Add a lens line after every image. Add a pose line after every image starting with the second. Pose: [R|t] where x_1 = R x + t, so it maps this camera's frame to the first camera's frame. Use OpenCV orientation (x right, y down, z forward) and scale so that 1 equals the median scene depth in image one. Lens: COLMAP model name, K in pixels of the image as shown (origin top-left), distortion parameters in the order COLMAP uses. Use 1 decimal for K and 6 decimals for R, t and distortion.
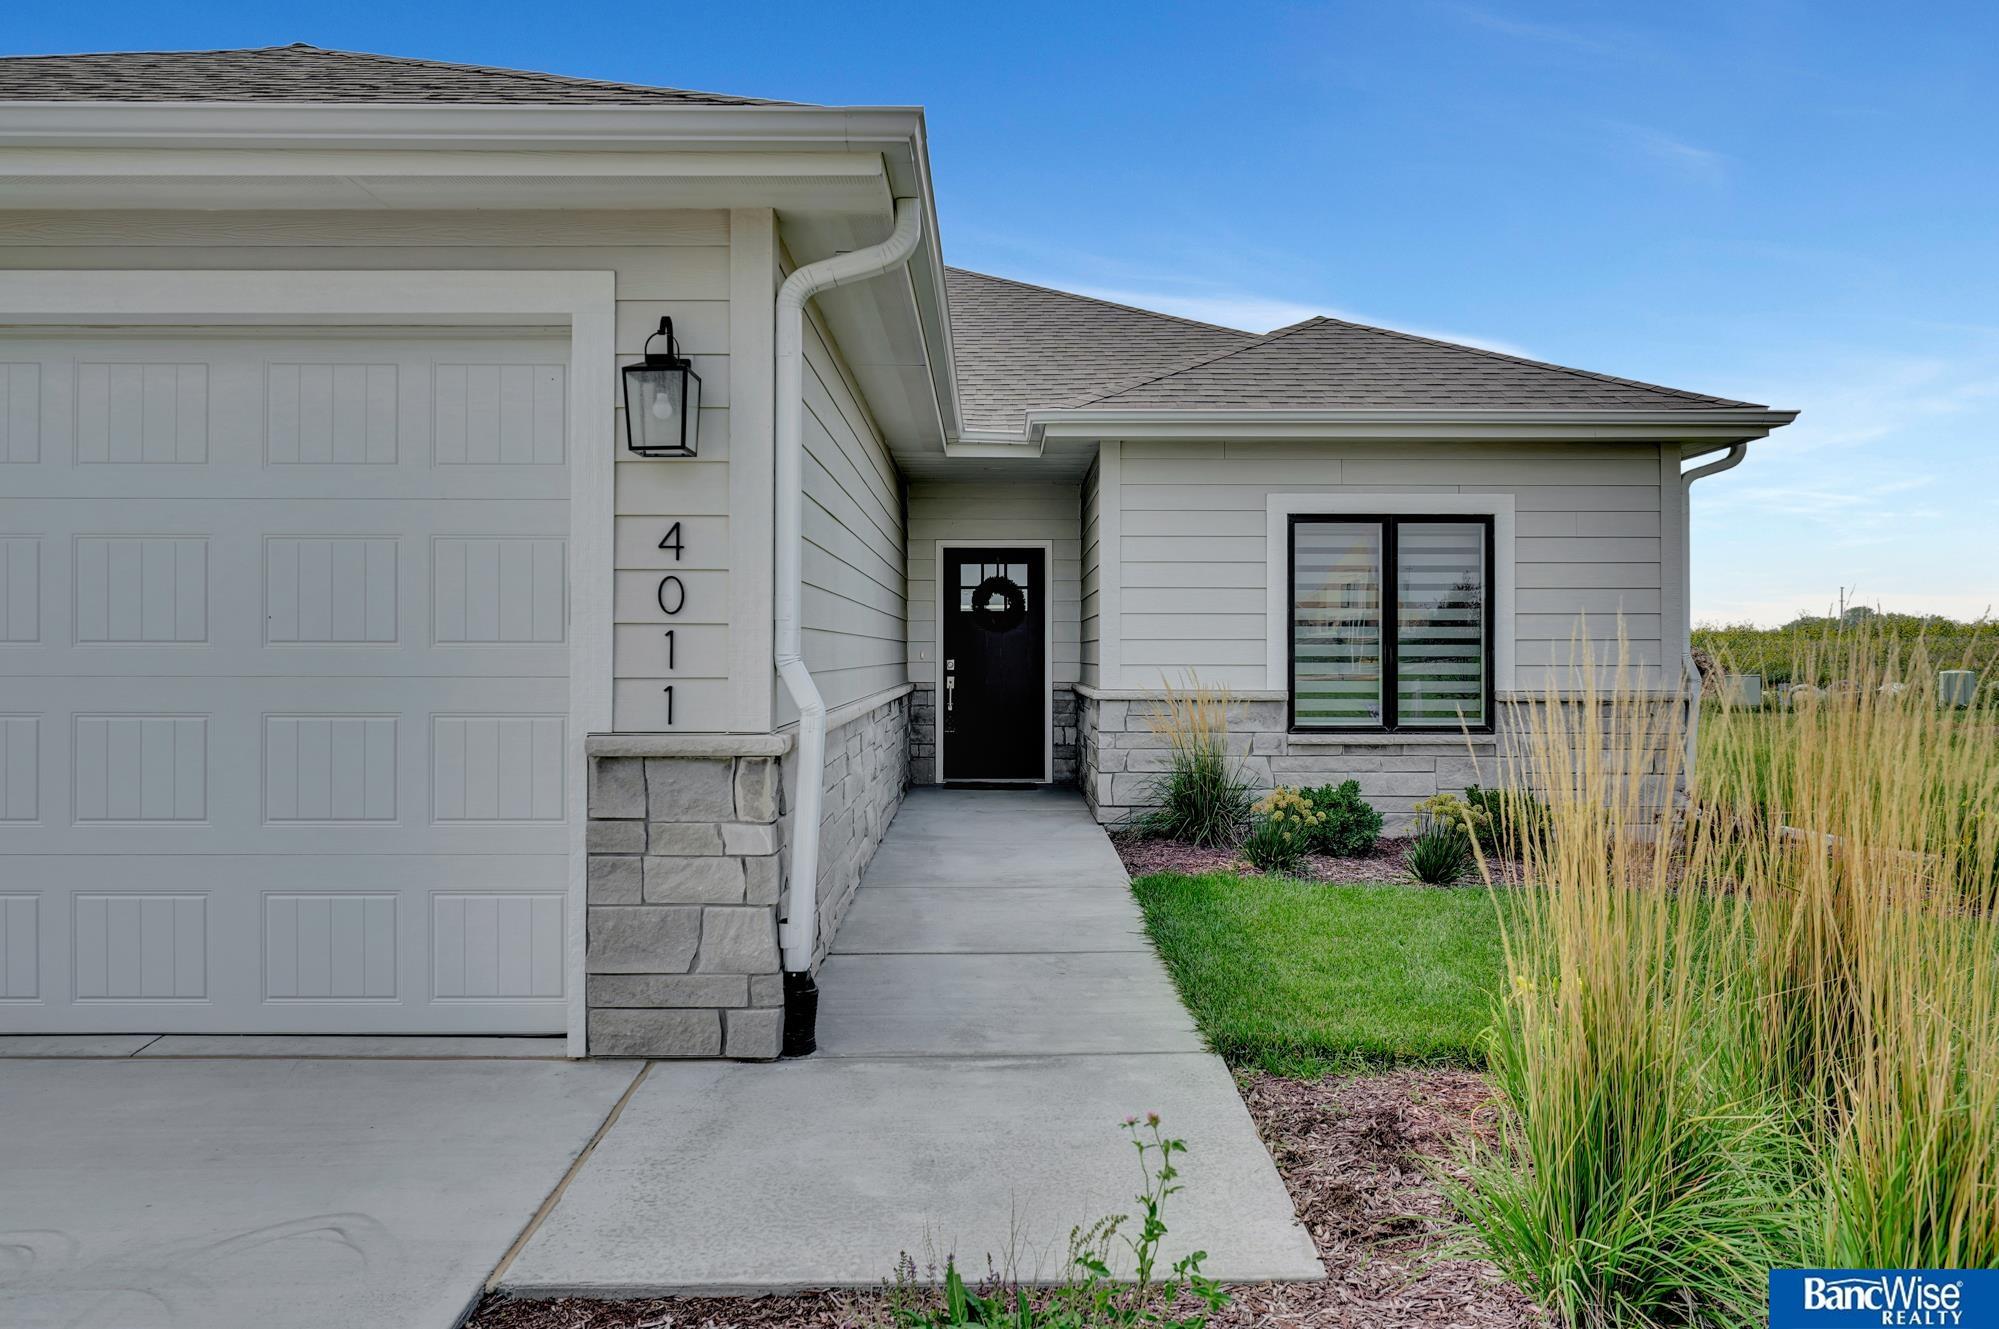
lens RADIAL K [[1350.8, 0, 1001.7], [0, 1350.8, 643.9], [0, 0, 1]] dist [-0.004959, -0.000573]
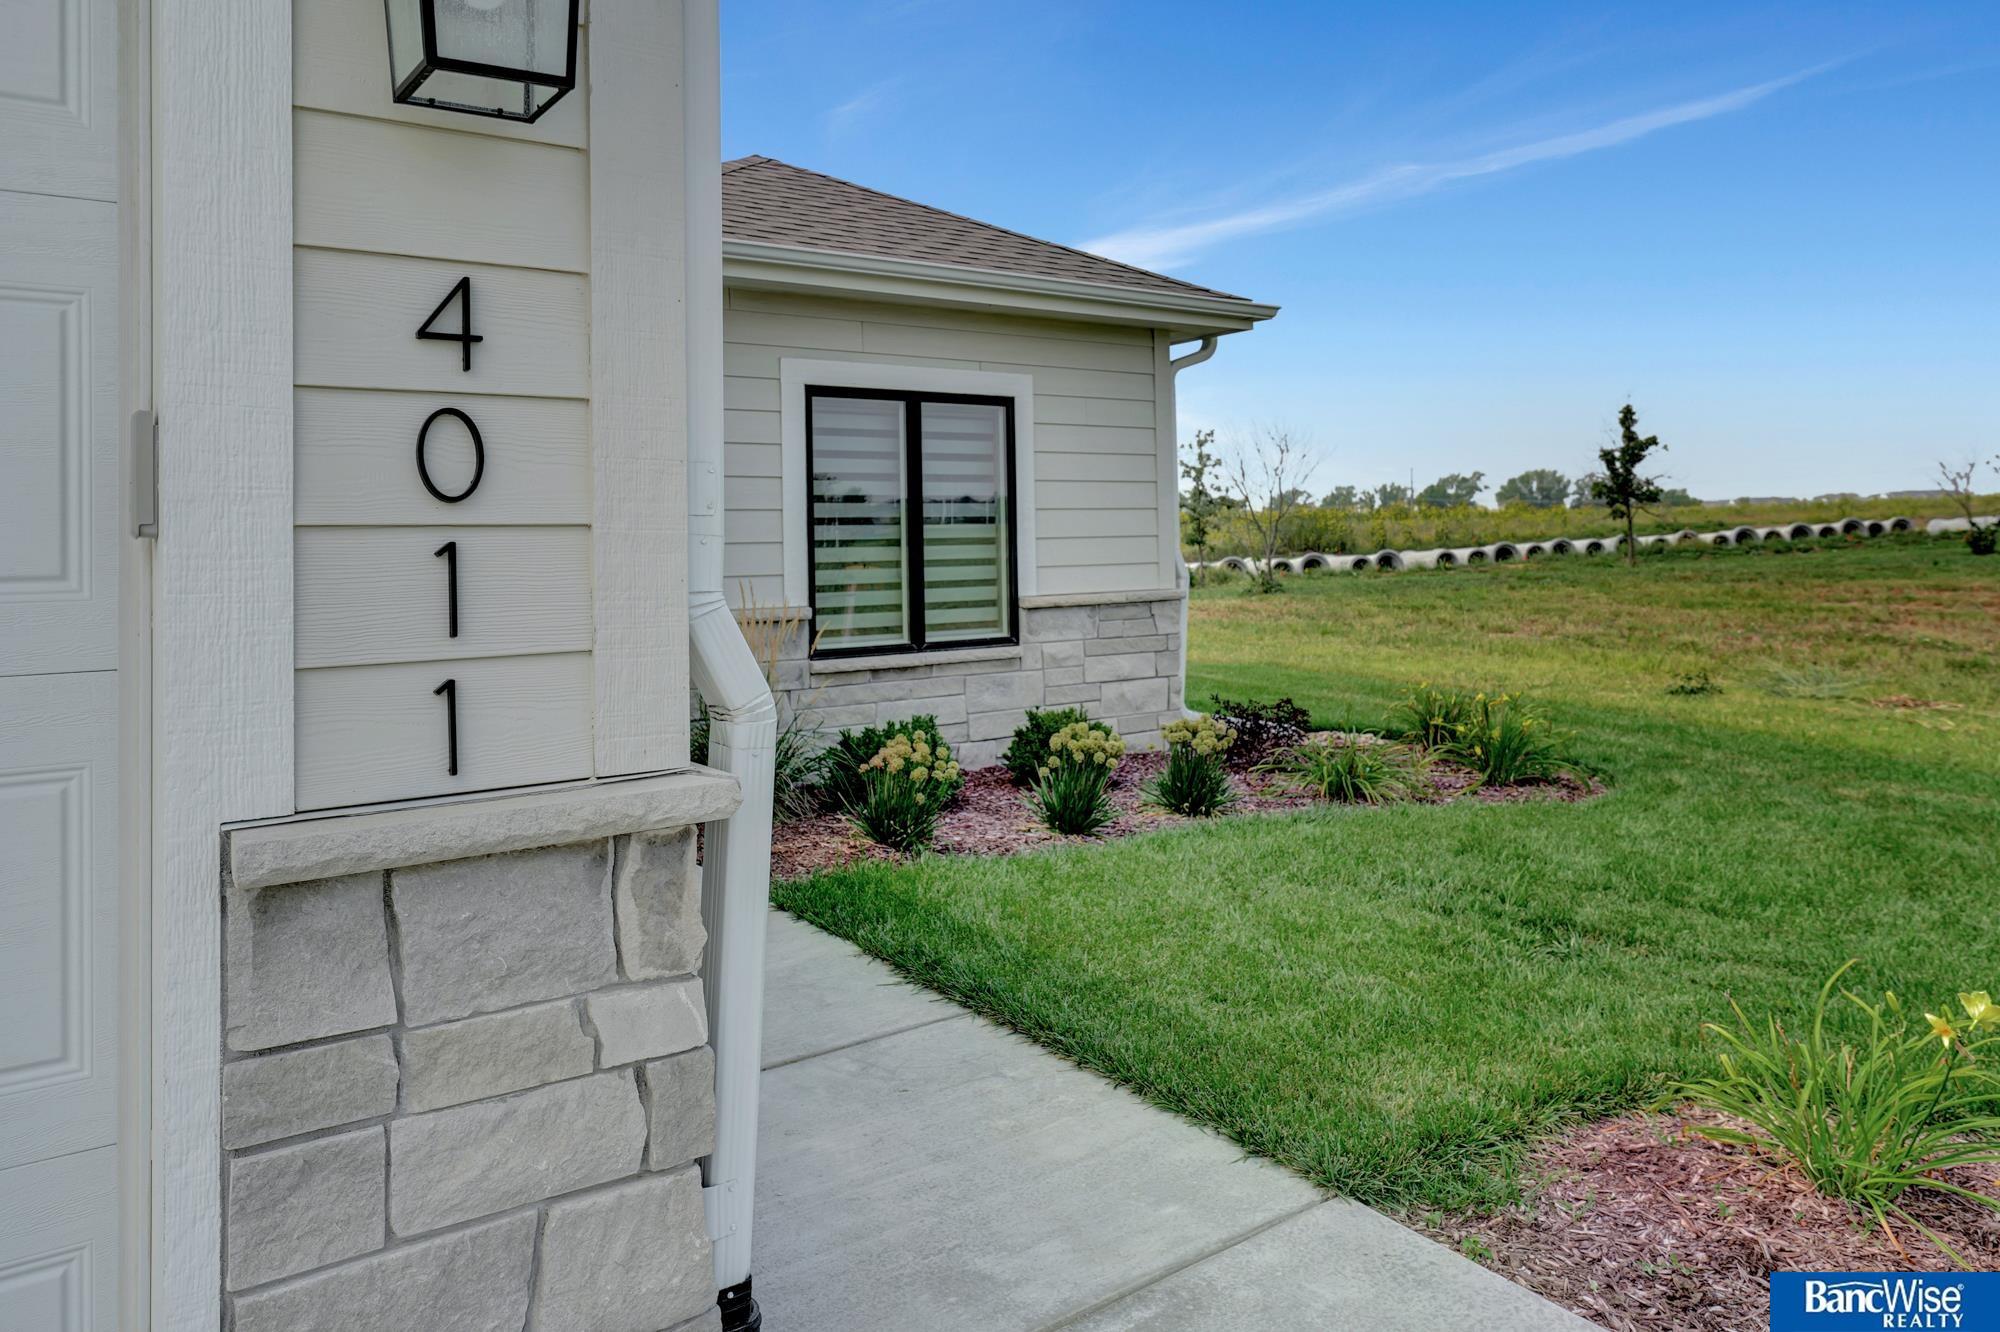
lens RADIAL K [[1383.9, 0, 1004.3], [0, 1383.9, 513.8], [0, 0, 1]] dist [-0.001619, 0.000469]
pose [[0.815381, -0.004152, 0.578910, -0.169515], [0.017044, 0.999713, -0.016835, -0.004207], [-0.578674, 0.023594, 0.815217, 0.273589]]
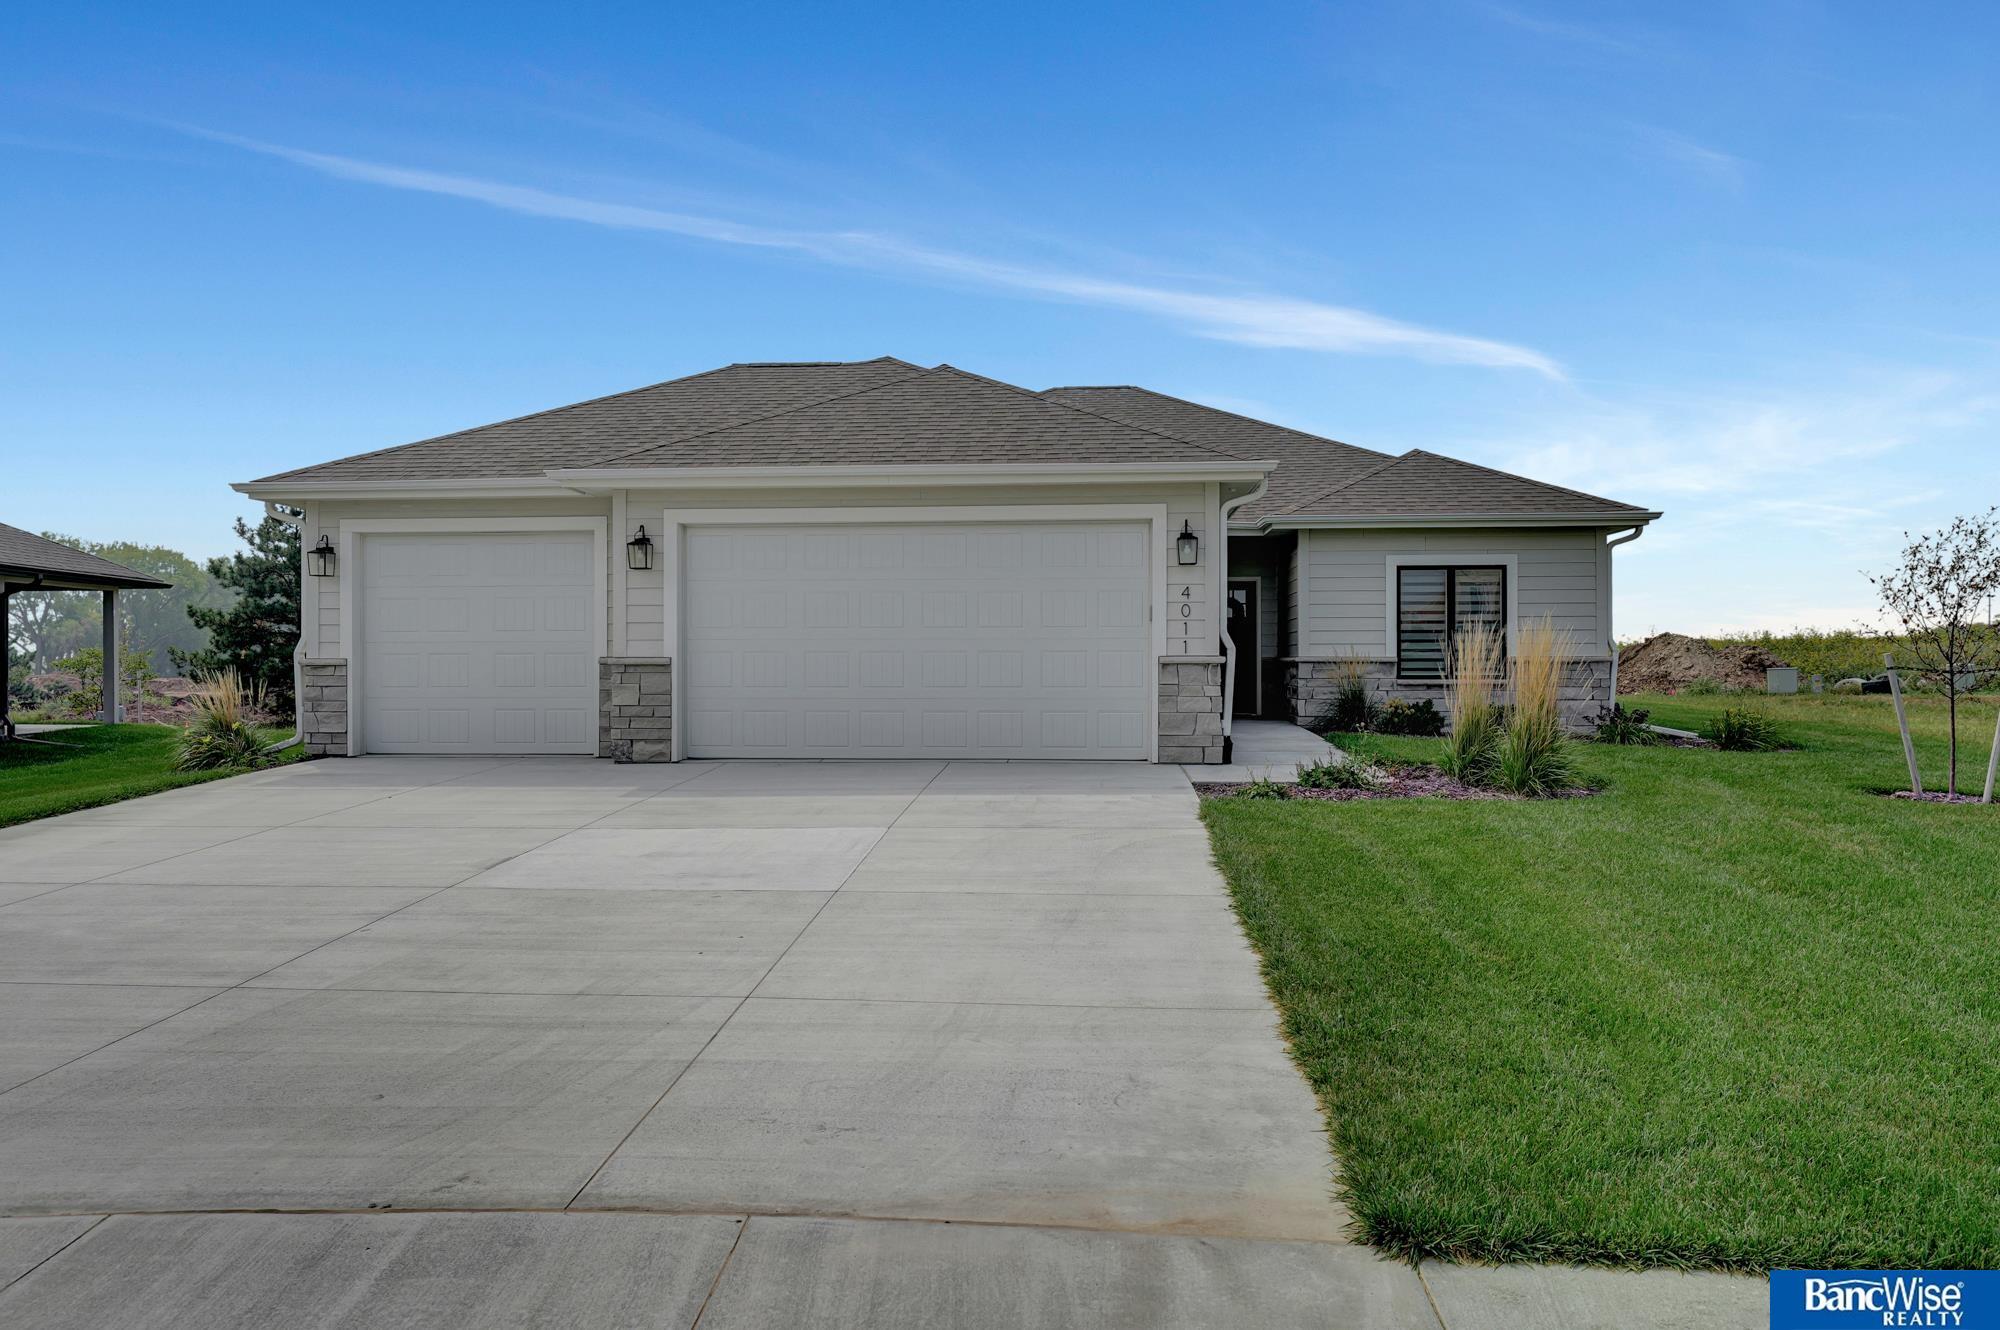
lens RADIAL K [[1351.5, 0, 1002.2], [0, 1351.5, 644.4], [0, 0, 1]] dist [-0.004959, -0.000573]
pose [[0.996544, -0.003355, -0.082998, -0.195924], [0.002766, 0.999970, -0.007200, 0.029471], [0.083020, 0.006946, 0.996524, -0.998657]]
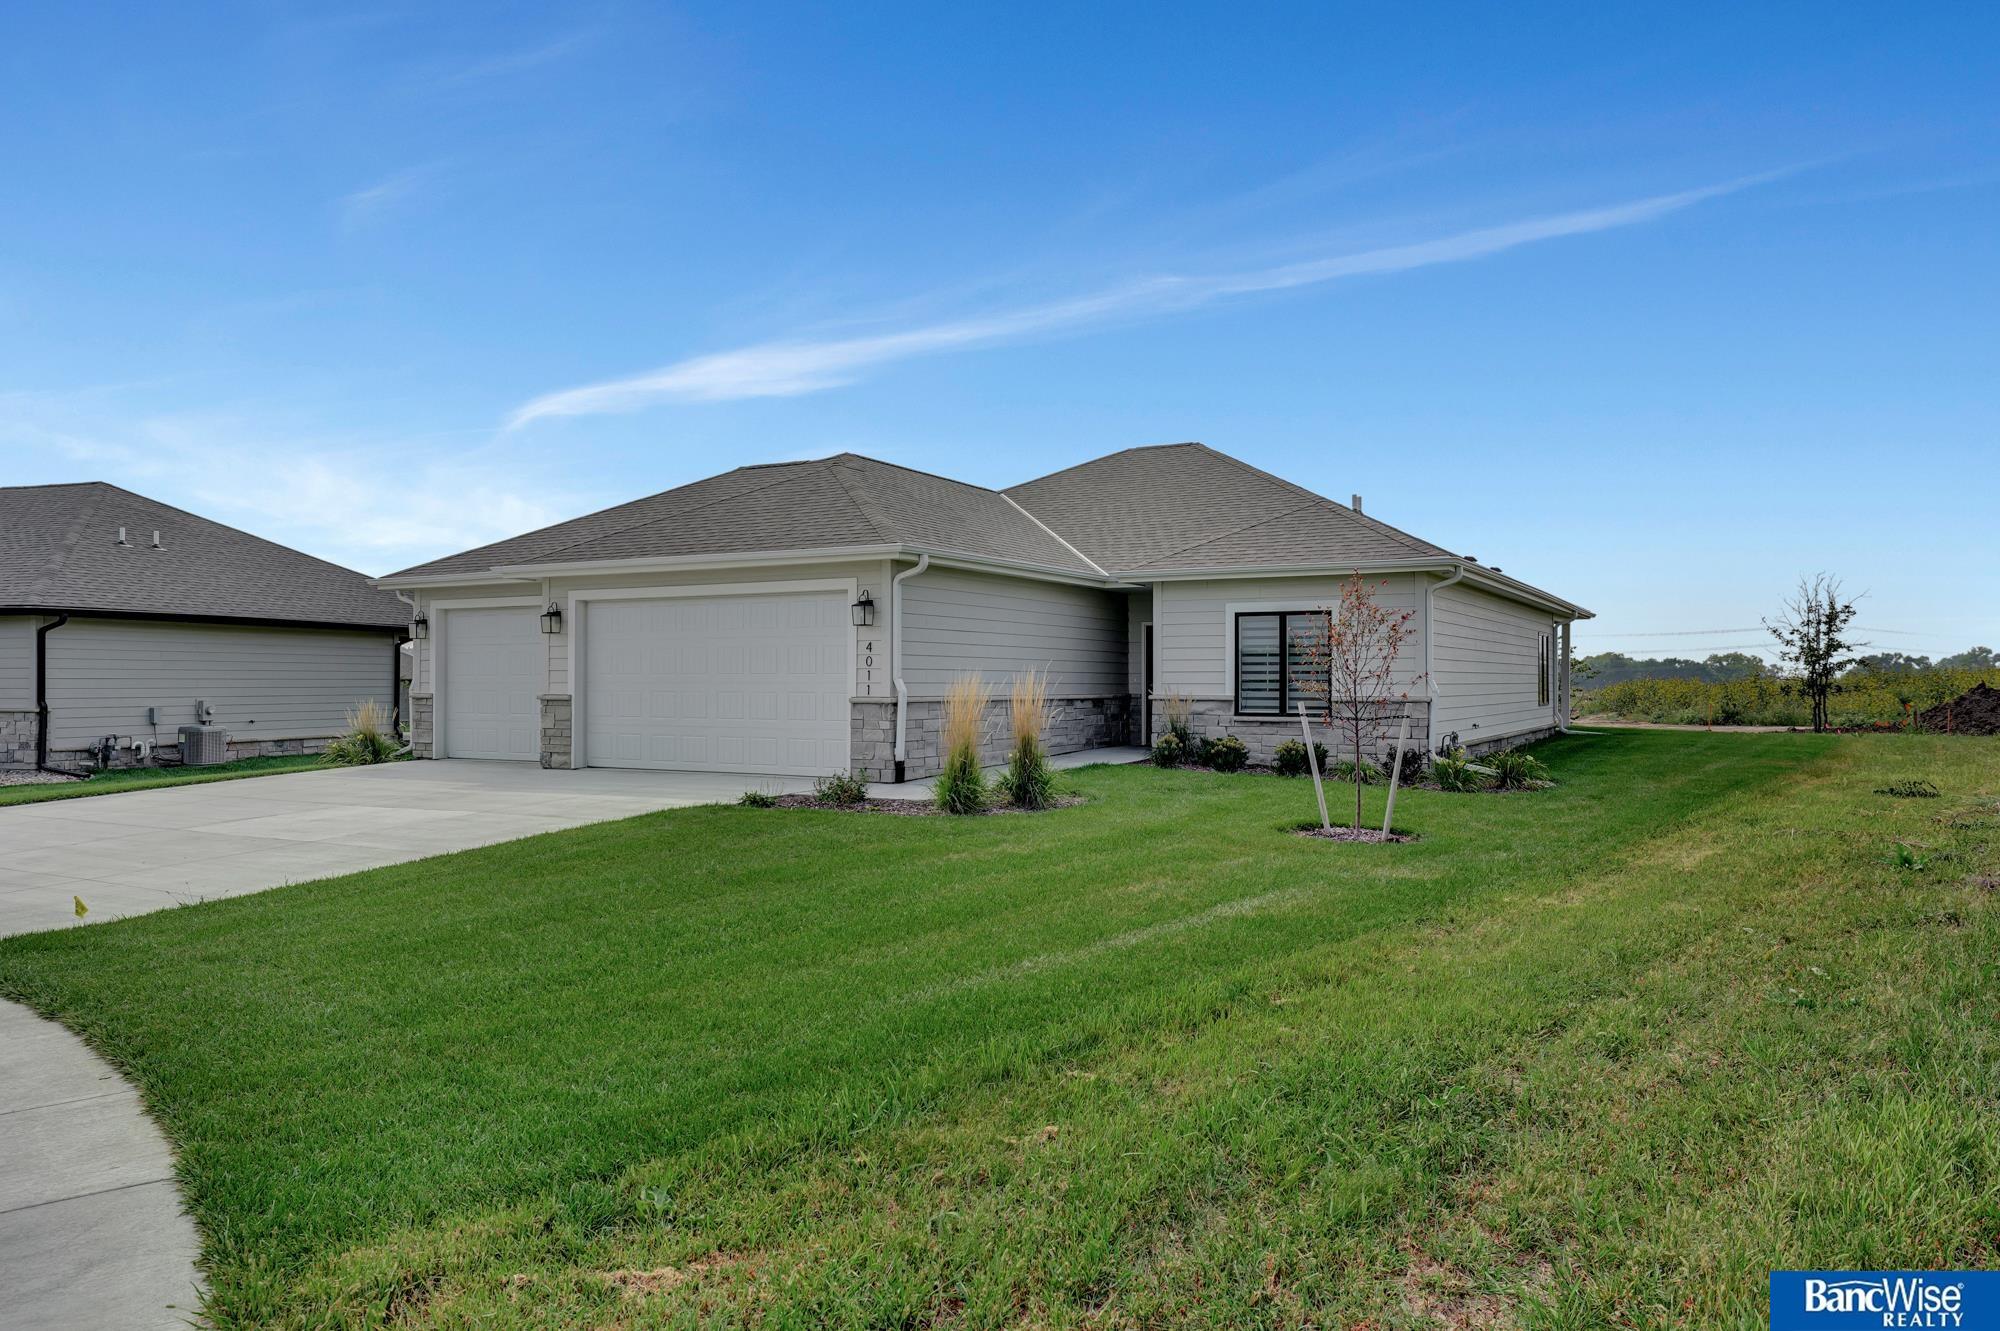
lens RADIAL K [[1351.5, 0, 1002.2], [0, 1351.5, 644.9], [0, 0, 1]] dist [-0.004959, -0.000573]
pose [[0.868733, -0.013292, -0.495102, 0.968232], [0.001442, 0.999703, -0.024309, 0.005717], [0.495278, 0.020404, 0.868495, -1.049892]]
